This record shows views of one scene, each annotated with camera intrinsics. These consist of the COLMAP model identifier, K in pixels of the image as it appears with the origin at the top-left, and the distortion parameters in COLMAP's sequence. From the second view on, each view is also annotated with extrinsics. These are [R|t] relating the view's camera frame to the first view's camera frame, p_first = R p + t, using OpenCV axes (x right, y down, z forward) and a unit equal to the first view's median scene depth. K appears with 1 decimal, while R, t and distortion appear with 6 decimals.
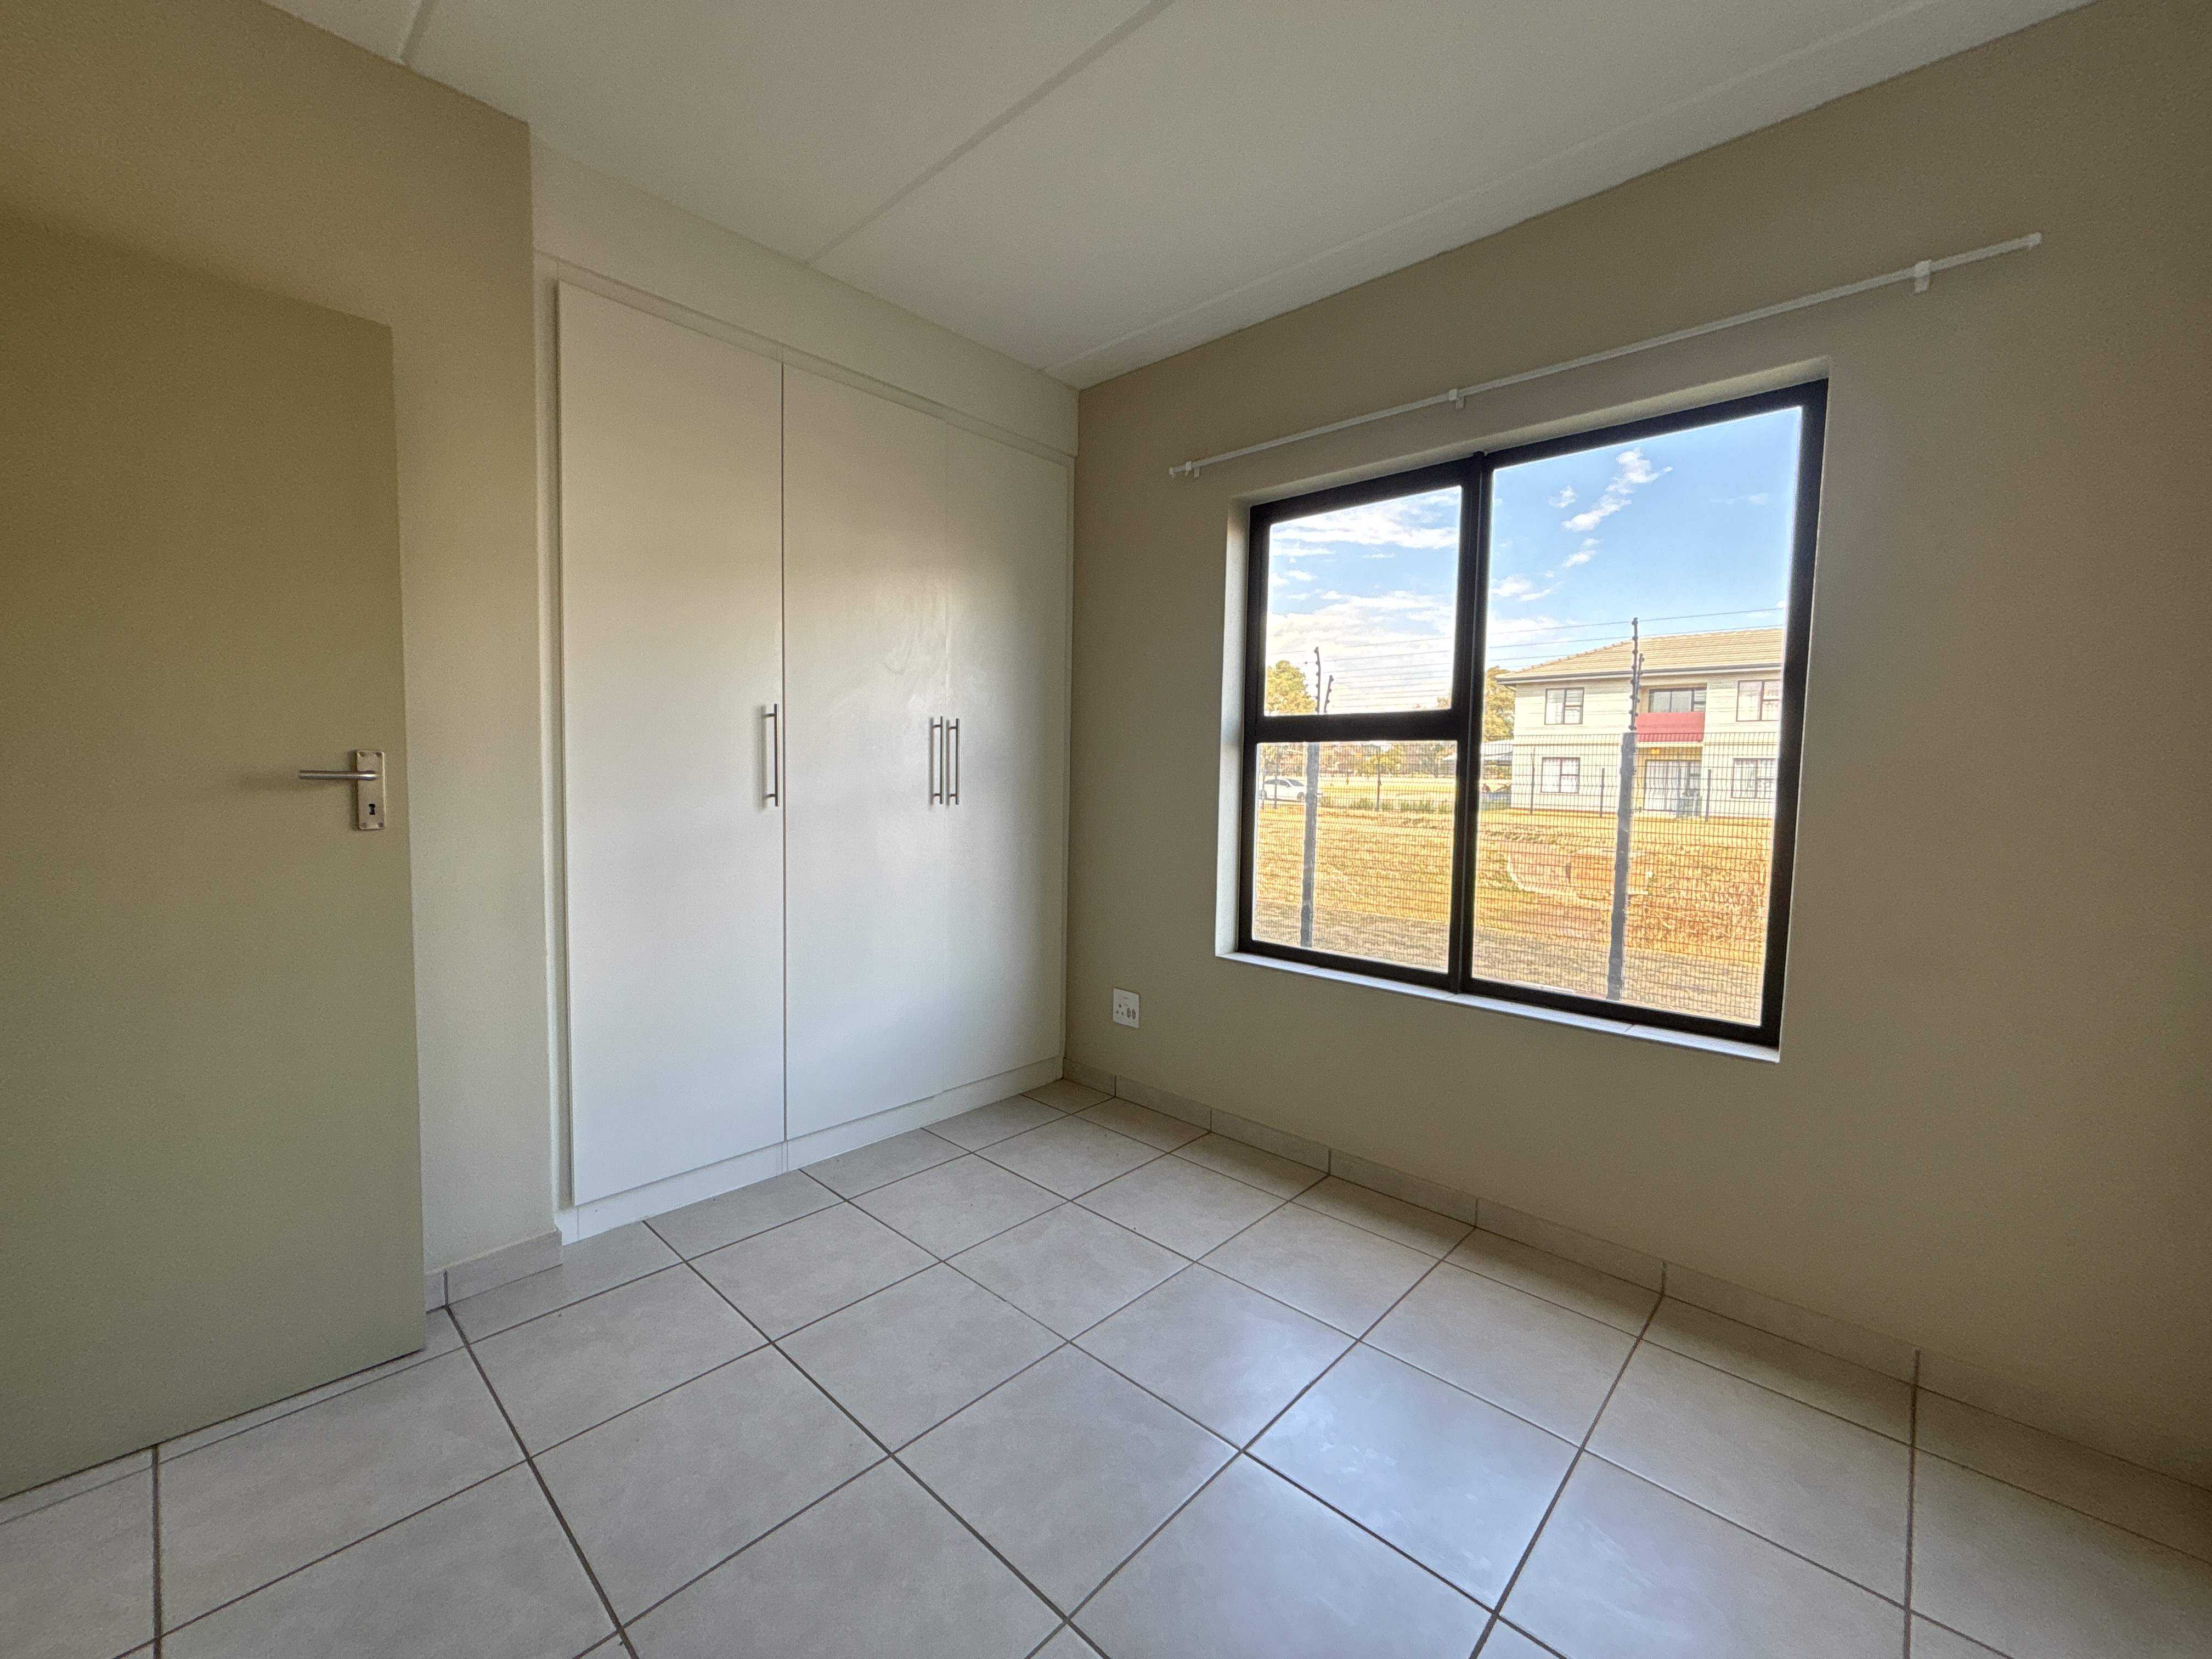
lens RADIAL K [[879.3, 0, 1120.2], [0, 879.3, 831.6], [0, 0, 1]] dist [-0.000001, -0.000880]
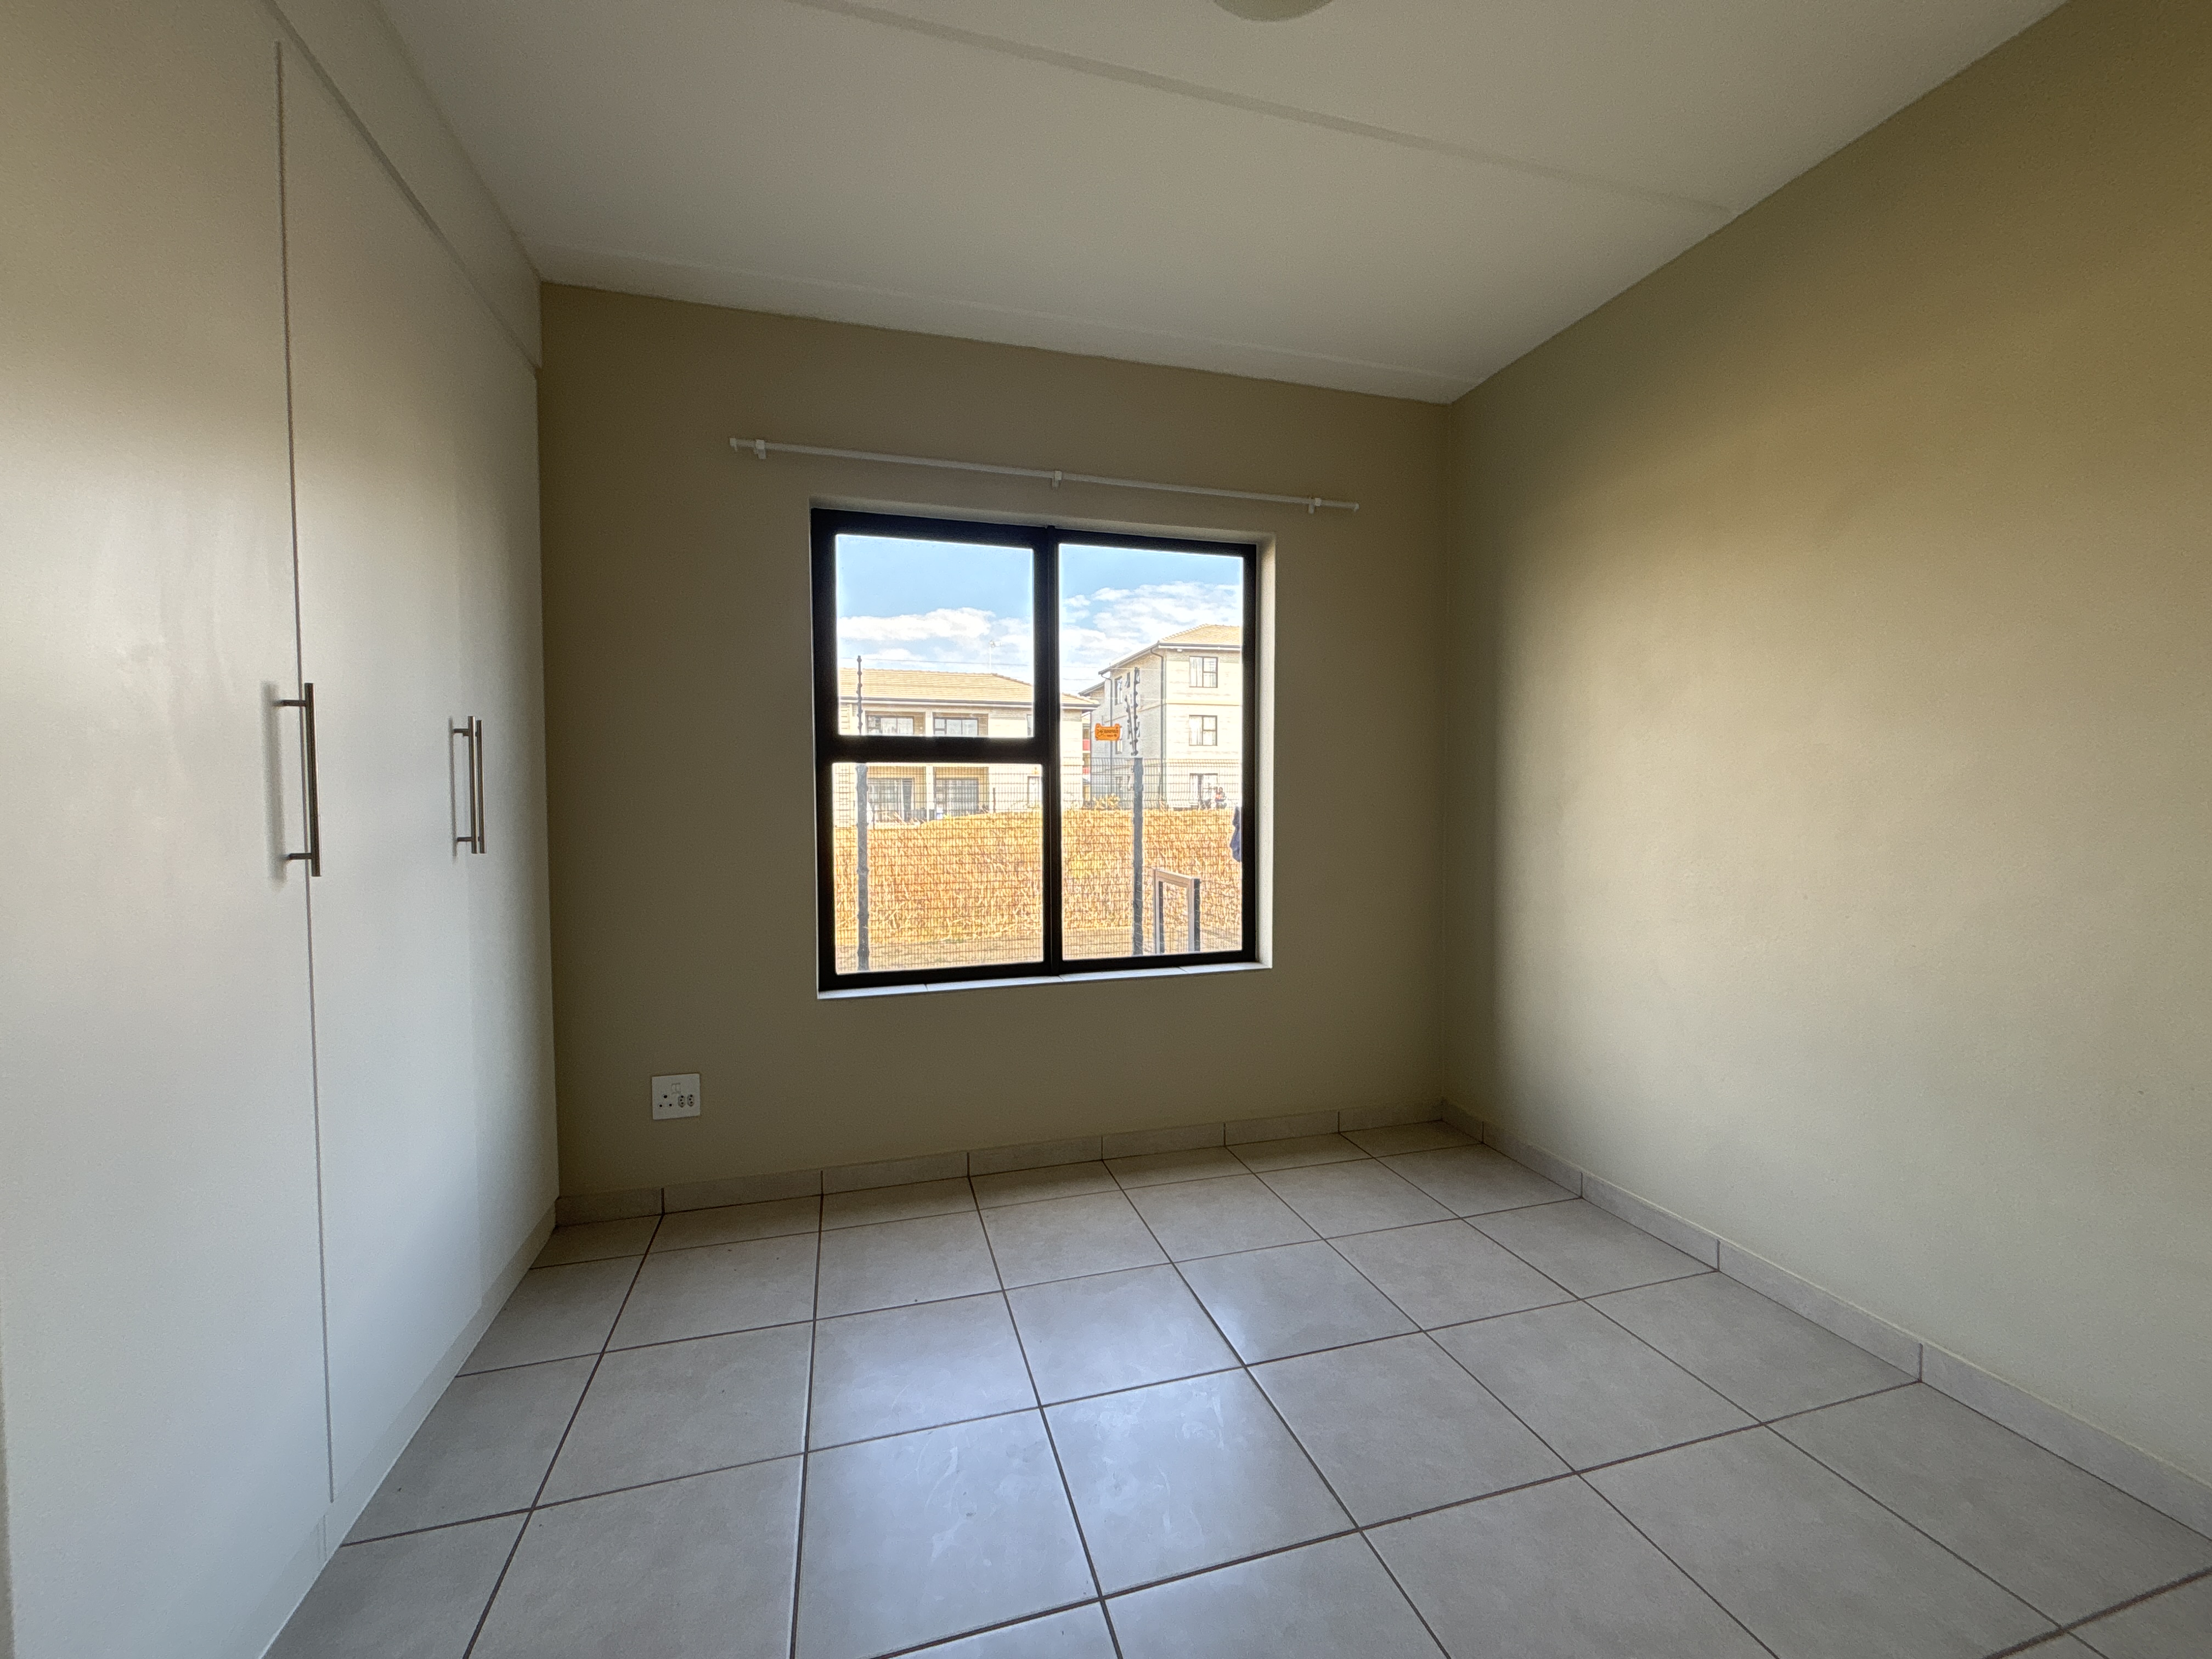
lens RADIAL K [[879.3, 0, 1106.2], [0, 879.3, 823.4], [0, 0, 1]] dist [-0.000001, -0.000880]
pose [[0.527287, -0.049089, 0.848268, -0.565150], [0.078628, 0.996865, 0.008813, -0.025511], [-0.846041, 0.062050, 0.529494, 0.299211]]
